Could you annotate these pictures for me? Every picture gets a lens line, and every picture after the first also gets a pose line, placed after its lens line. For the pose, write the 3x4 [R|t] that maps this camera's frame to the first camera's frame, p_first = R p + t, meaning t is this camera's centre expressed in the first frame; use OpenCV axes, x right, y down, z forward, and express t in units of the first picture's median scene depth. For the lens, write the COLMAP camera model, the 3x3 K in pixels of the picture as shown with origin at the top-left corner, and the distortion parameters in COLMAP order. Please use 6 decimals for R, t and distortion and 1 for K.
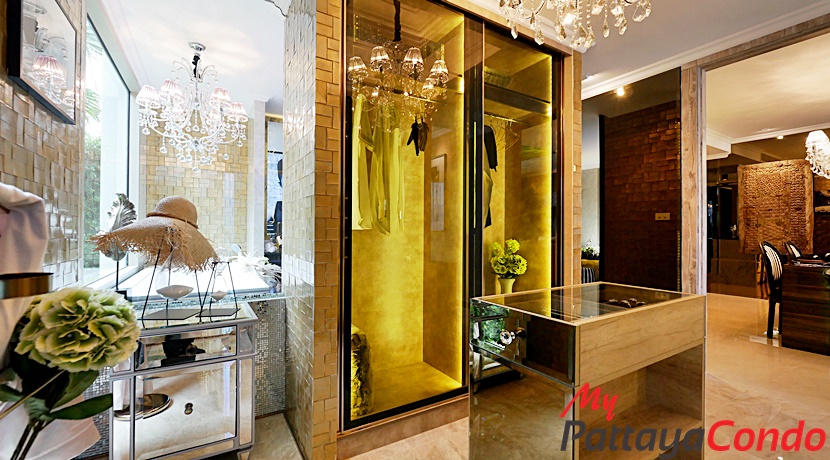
lens RADIAL K [[342.6, 0, 412.7], [0, 342.6, 228.7], [0, 0, 1]] dist [-0.009750, 0.000668]
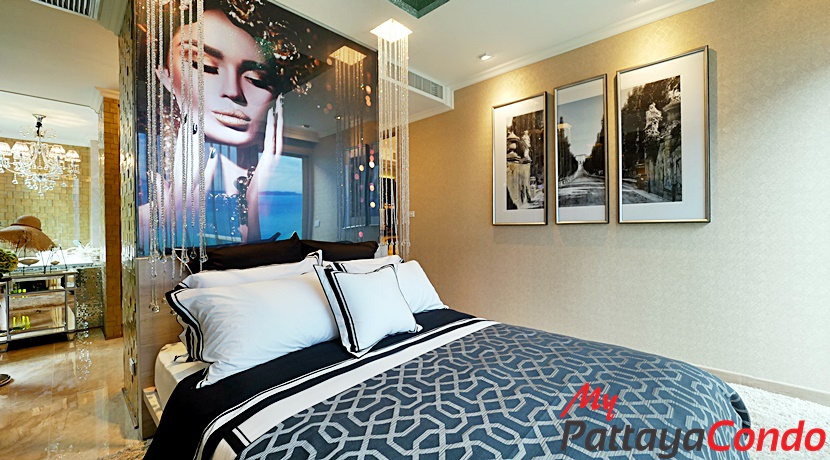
lens RADIAL K [[342.6, 0, 418.1], [0, 342.6, 228.6], [0, 0, 1]] dist [-0.009750, 0.000668]
pose [[0.965465, -0.016919, 0.259983, 0.675987], [0.013356, 0.999791, 0.015464, -0.009203], [-0.260190, -0.011457, 0.965489, -1.024538]]
